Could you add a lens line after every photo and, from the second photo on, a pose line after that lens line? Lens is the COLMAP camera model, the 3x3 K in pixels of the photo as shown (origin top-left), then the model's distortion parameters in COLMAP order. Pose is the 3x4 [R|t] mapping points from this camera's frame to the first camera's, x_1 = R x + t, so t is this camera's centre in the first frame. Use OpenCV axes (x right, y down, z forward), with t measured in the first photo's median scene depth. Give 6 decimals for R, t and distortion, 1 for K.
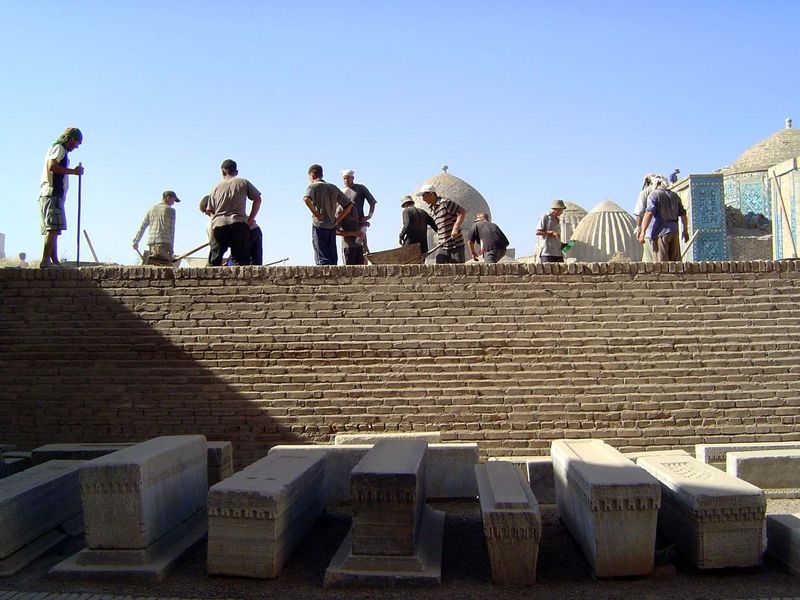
lens RADIAL K [[918.7, 0, 399.2], [0, 918.7, 298.9], [0, 0, 1]] dist [-0.128576, 0.000000]
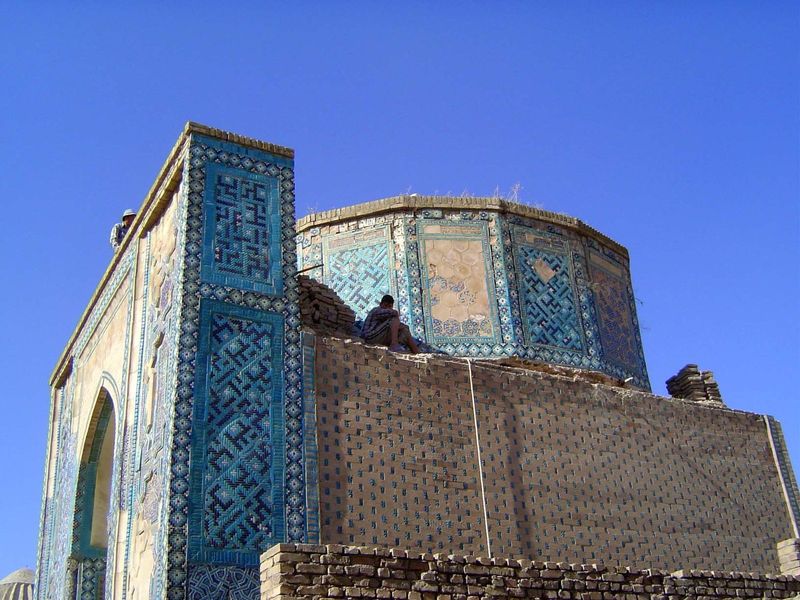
lens RADIAL K [[918.7, 0, 399.7], [0, 918.7, 299.6], [0, 0, 1]] dist [-0.128576, 0.000000]
pose [[0.847592, 0.223767, 0.481161, 0.242447], [0.038505, 0.878416, -0.476342, 0.060709], [-0.529249, 0.422271, 0.735923, 0.748198]]
